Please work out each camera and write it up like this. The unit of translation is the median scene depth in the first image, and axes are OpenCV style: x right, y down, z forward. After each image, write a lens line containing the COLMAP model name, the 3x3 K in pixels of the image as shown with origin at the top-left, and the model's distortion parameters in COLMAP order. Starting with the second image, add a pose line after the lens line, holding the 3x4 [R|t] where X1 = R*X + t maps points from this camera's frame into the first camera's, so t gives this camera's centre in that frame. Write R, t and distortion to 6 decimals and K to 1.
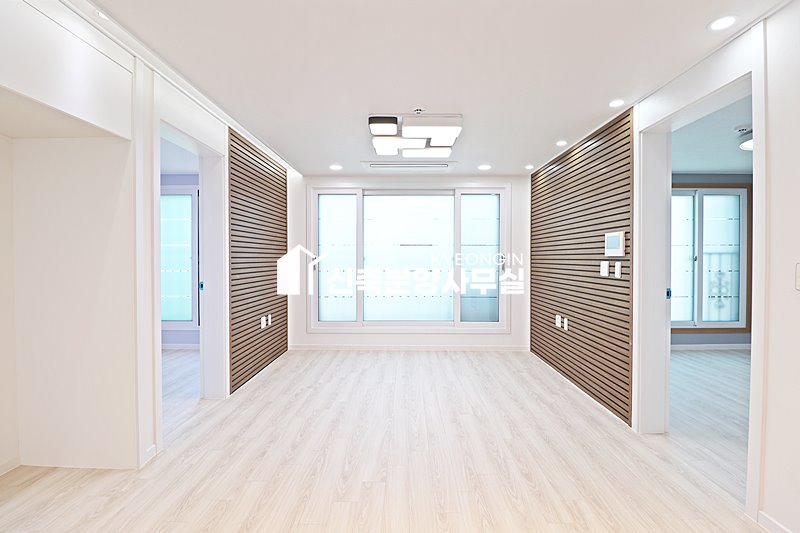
lens RADIAL K [[369.4, 0, 405.8], [0, 369.4, 263.4], [0, 0, 1]] dist [-0.005360, -0.010855]
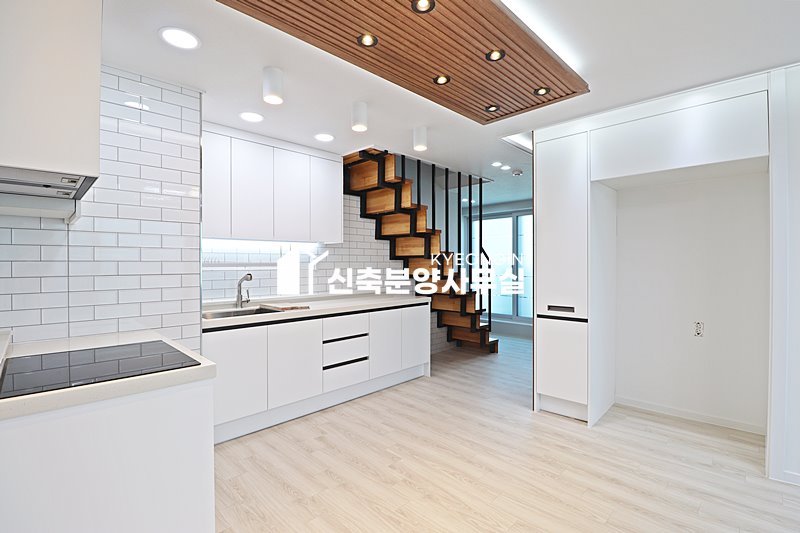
lens RADIAL K [[369.4, 0, 404.0], [0, 369.4, 265.2], [0, 0, 1]] dist [-0.005360, -0.010855]
pose [[-0.697107, 0.004221, -0.716955, 0.448059], [-0.006997, 0.999895, 0.012690, -0.020718], [0.716933, 0.013863, -0.697004, 0.631314]]
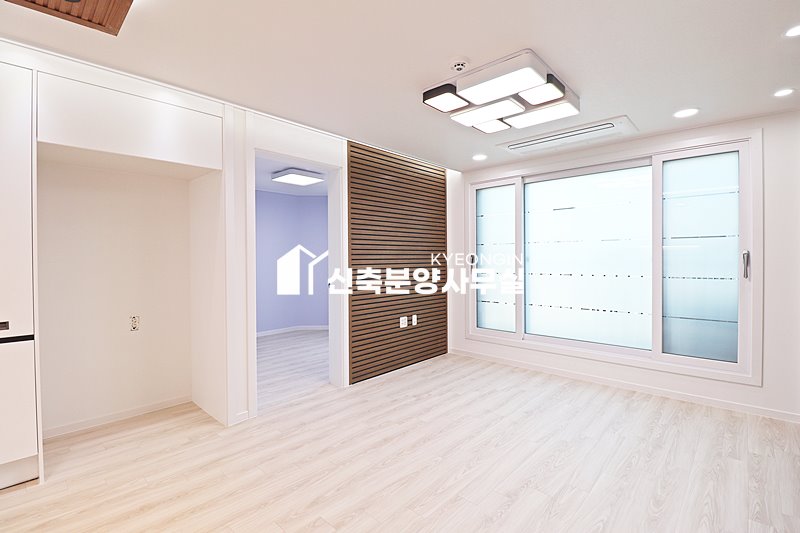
lens RADIAL K [[369.4, 0, 404.5], [0, 369.4, 261.9], [0, 0, 1]] dist [-0.005360, -0.010855]
pose [[0.740115, 0.000295, -0.672480, 0.386303], [-0.002239, 0.999995, -0.002026, -0.006642], [0.672477, 0.003005, 0.740112, 0.303504]]
